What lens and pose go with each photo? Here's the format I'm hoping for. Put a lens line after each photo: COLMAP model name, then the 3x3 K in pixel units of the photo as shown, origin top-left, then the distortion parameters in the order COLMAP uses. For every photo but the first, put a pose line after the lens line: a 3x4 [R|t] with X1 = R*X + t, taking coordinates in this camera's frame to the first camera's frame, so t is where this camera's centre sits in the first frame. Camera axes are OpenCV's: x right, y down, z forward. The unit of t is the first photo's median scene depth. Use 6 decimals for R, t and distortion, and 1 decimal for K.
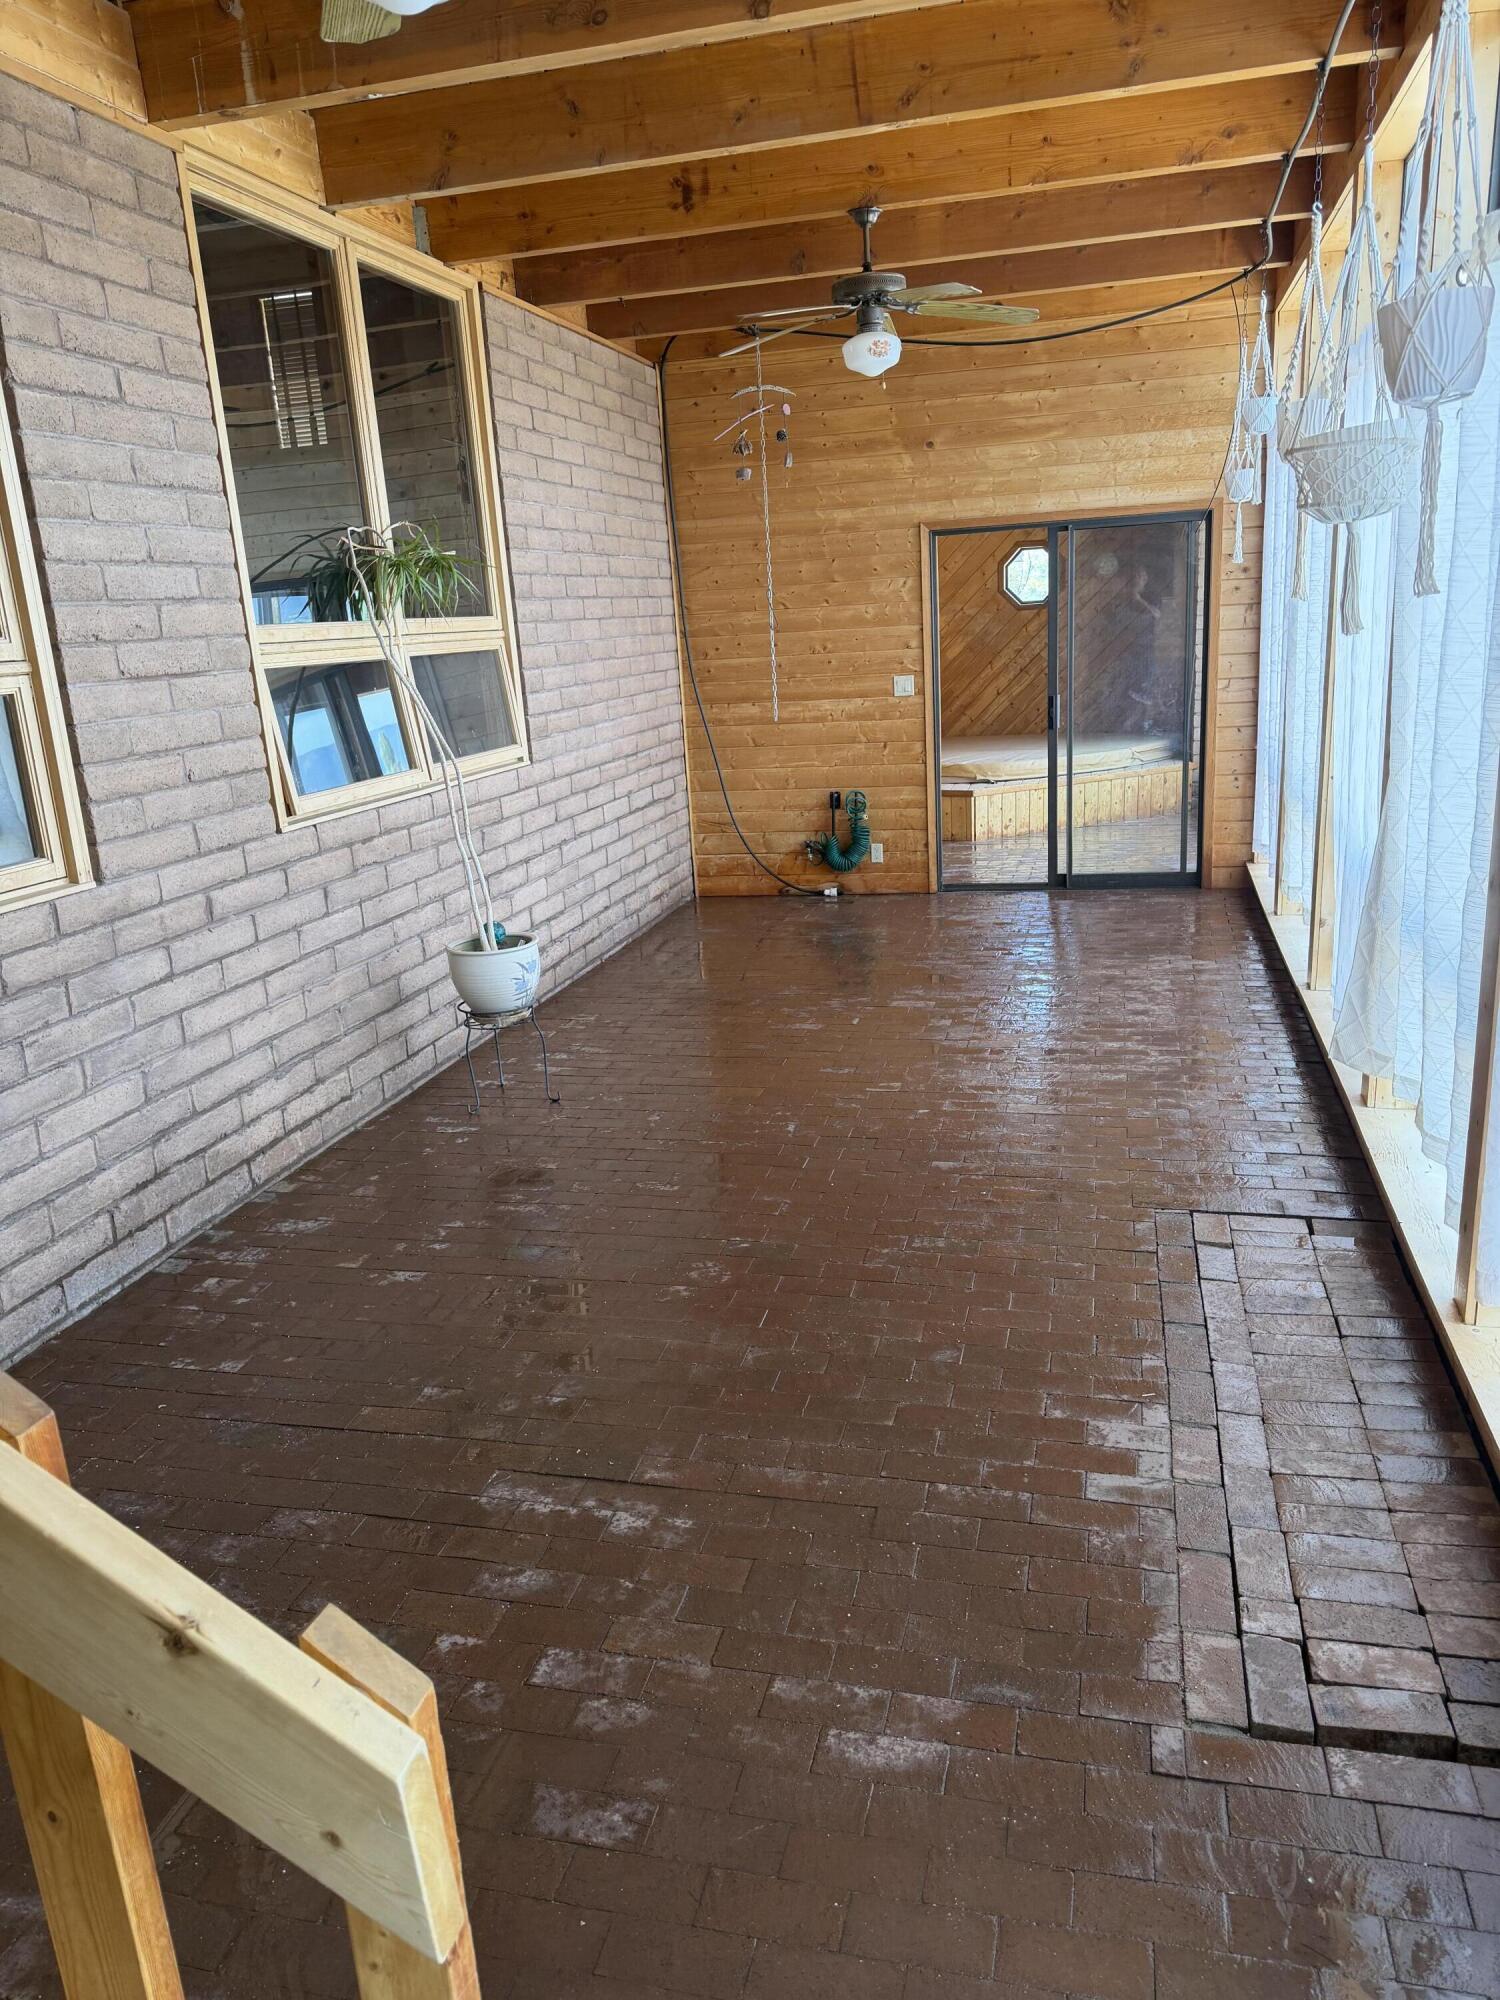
lens RADIAL K [[1428.7, 0, 757.8], [0, 1428.7, 1012.6], [0, 0, 1]] dist [0.017299, -0.006627]
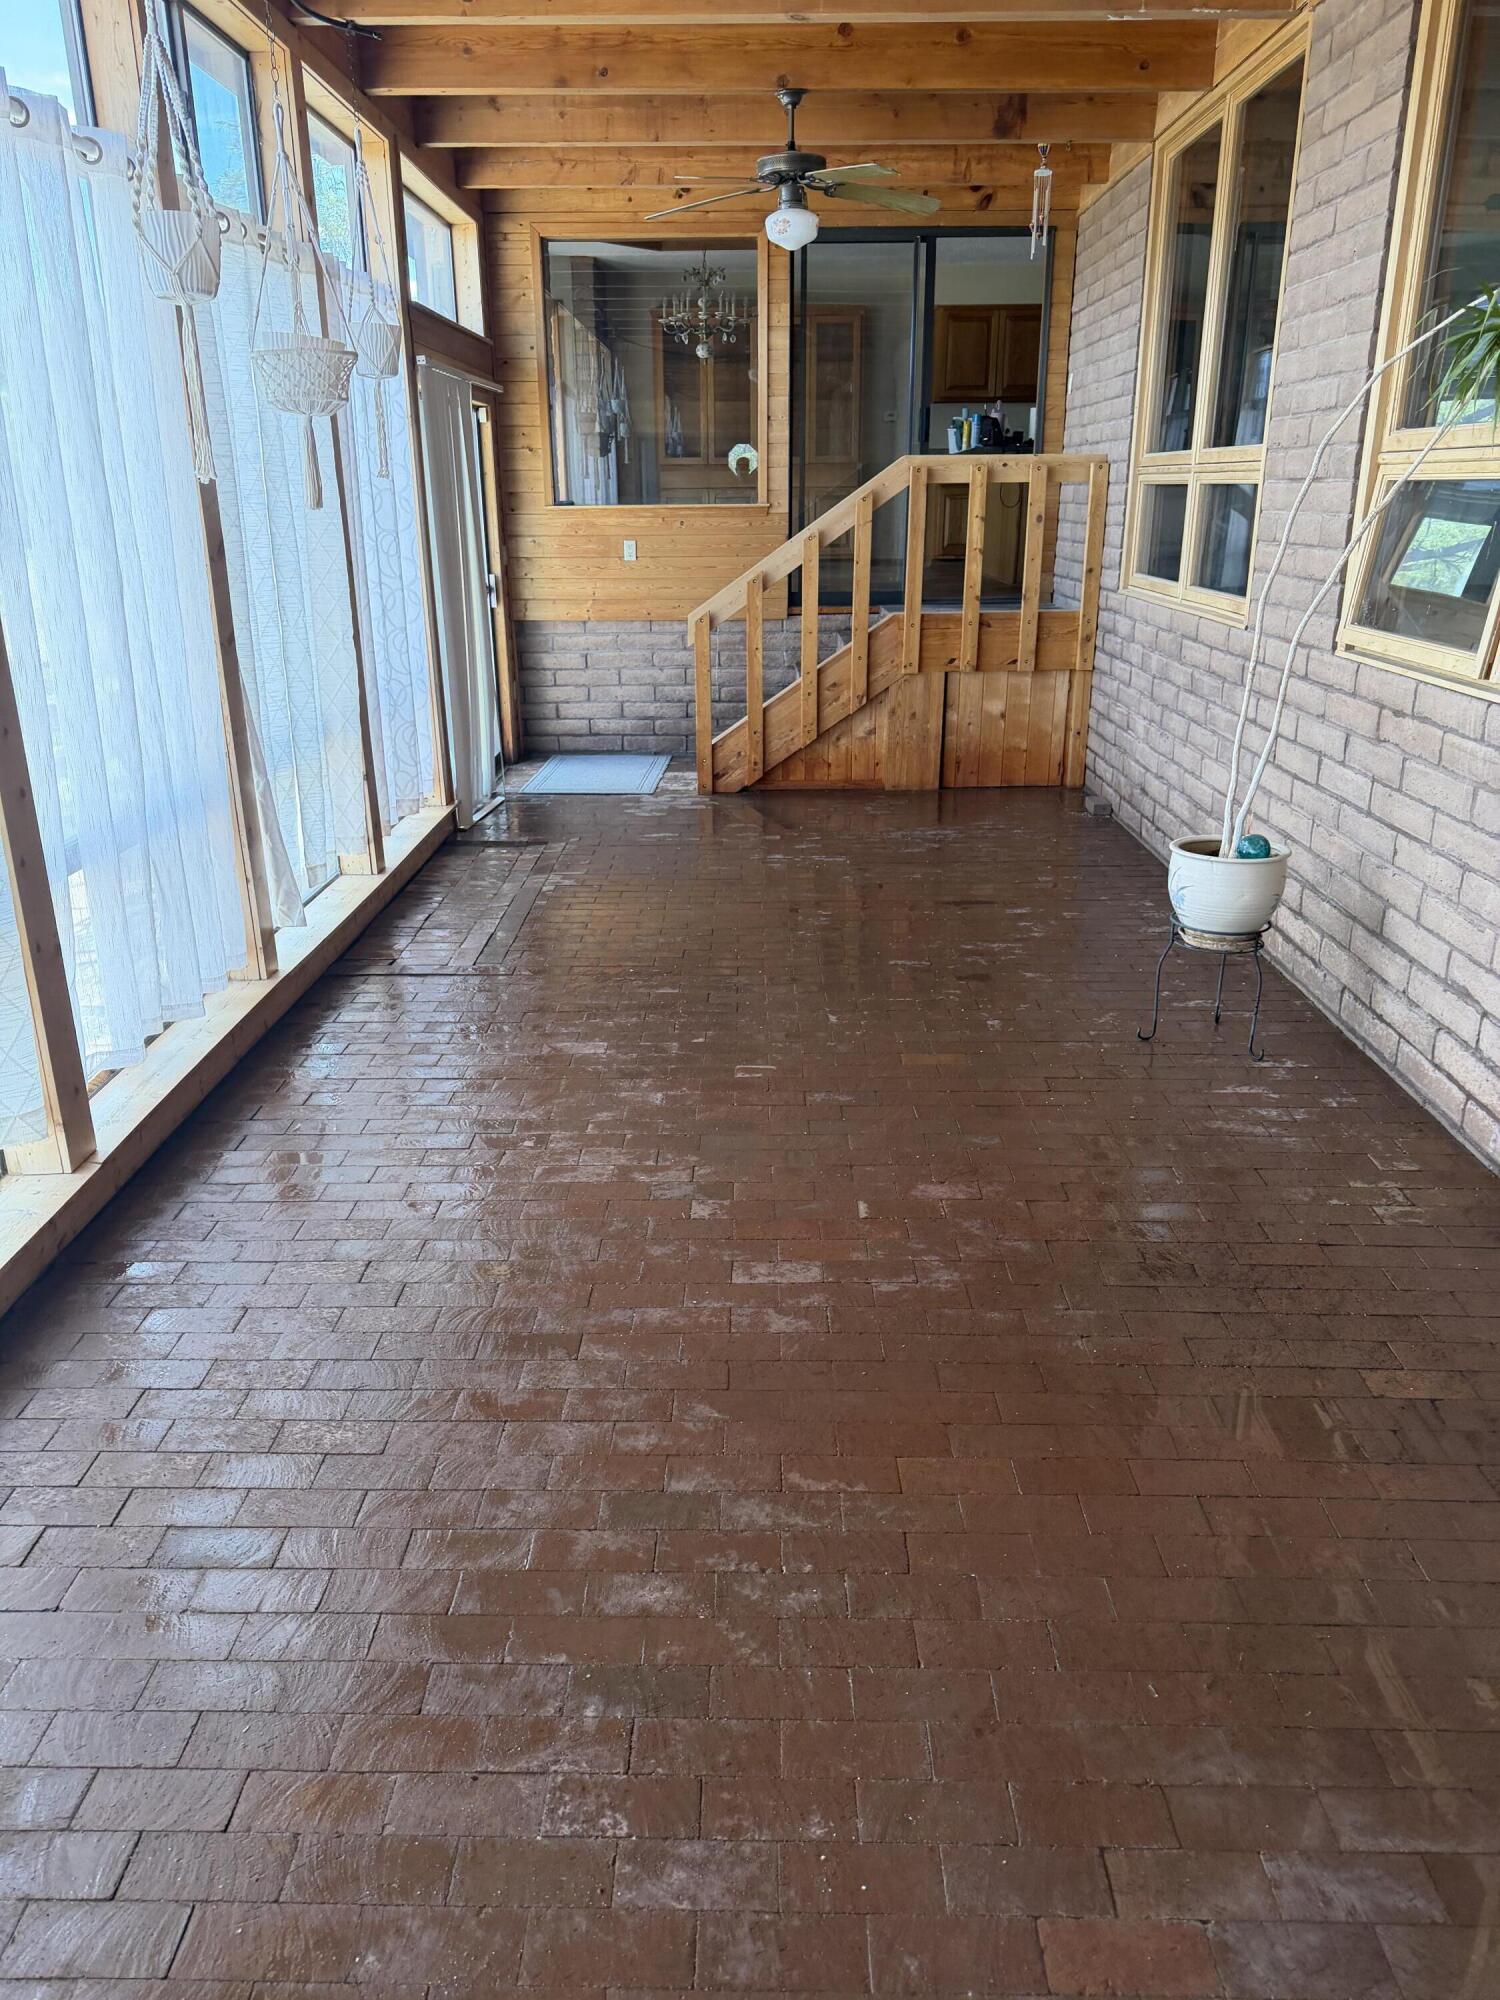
lens RADIAL K [[1428.7, 0, 751.2], [0, 1428.7, 993.2], [0, 0, 1]] dist [0.017299, -0.006627]
pose [[-0.969884, 0.147023, -0.194191, 0.220734], [0.010270, 0.821249, 0.570477, -0.406385], [0.243353, 0.551302, -0.798026, 1.485020]]
